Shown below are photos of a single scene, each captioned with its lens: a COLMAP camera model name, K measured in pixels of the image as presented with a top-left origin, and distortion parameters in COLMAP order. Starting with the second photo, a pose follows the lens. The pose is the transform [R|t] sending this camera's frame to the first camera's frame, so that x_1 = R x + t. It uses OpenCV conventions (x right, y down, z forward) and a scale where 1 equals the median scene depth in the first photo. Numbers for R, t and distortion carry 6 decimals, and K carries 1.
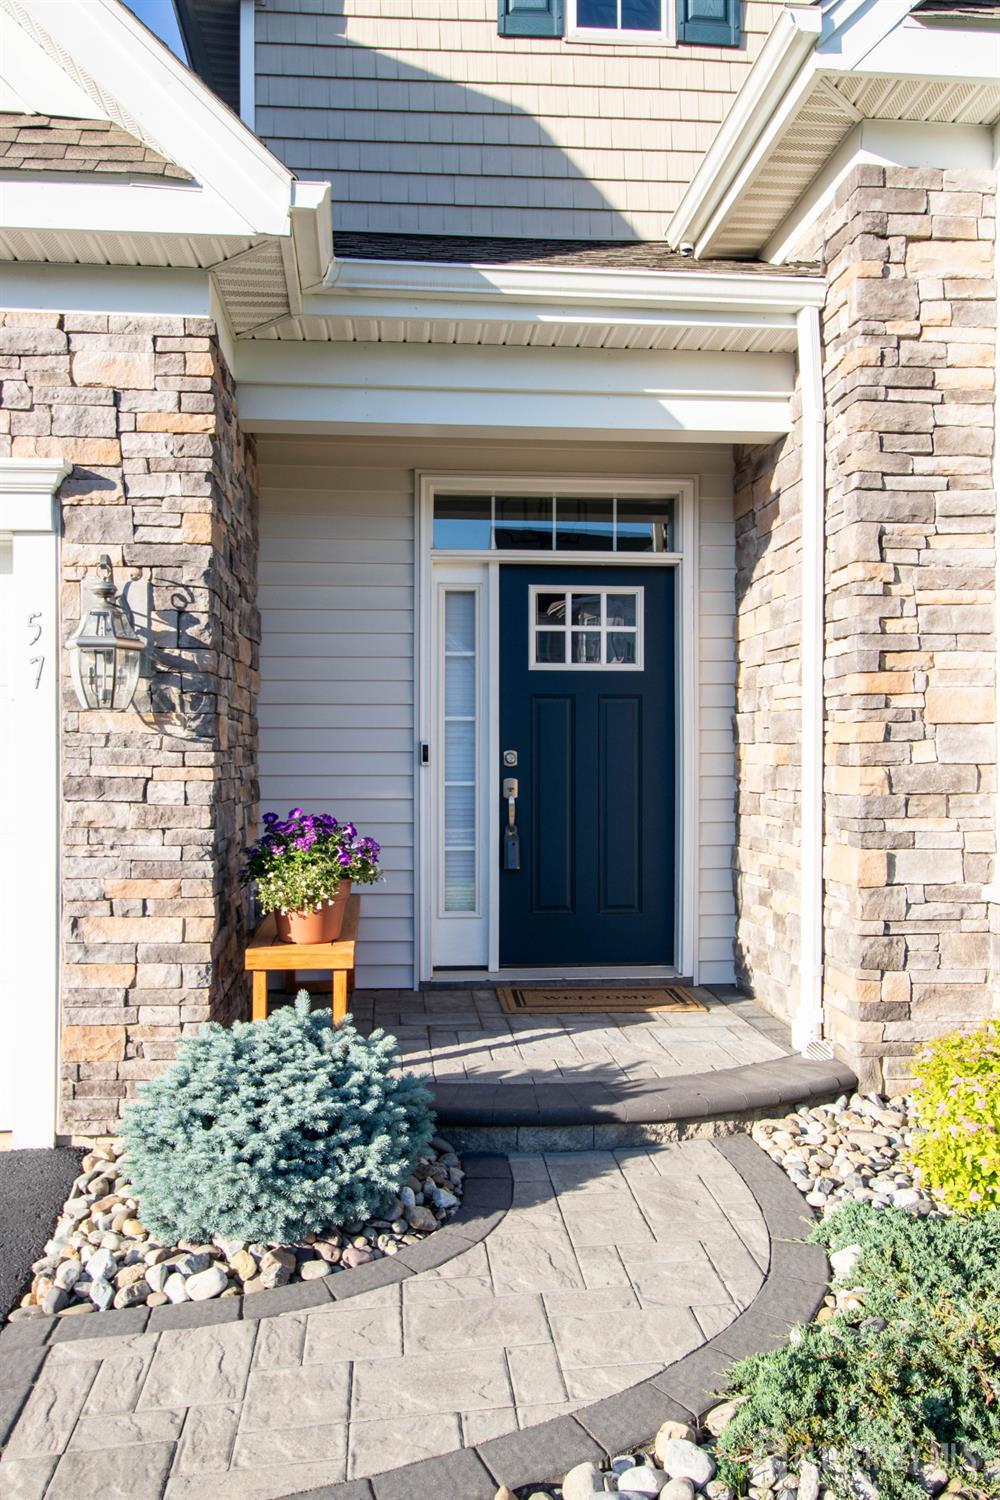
lens RADIAL K [[1167.6, 0, 500.0], [0, 1167.6, 750.0], [0, 0, 1]] dist [0.020501, 0.002300]
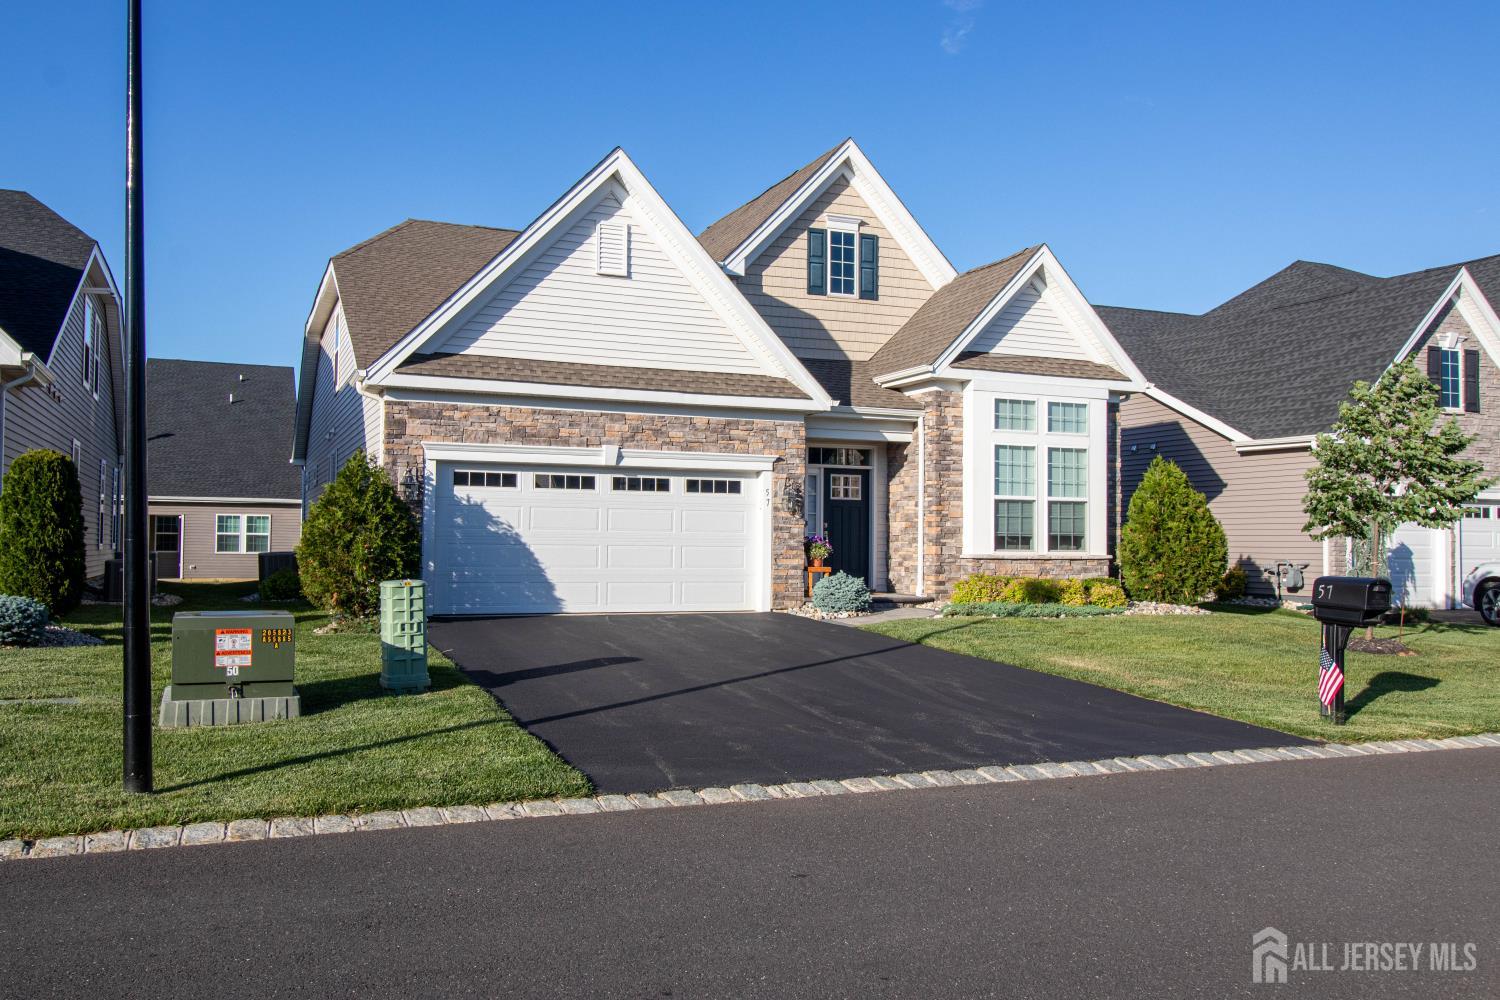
lens RADIAL K [[1167.6, 0, 750.0], [0, 1167.6, 500.0], [0, 0, 1]] dist [0.020501, 0.002300]
pose [[0.953776, 0.019671, 0.299875, -1.615534], [-0.010988, 0.999471, -0.030614, 0.053035], [-0.300319, 0.025904, 0.953487, -2.871304]]
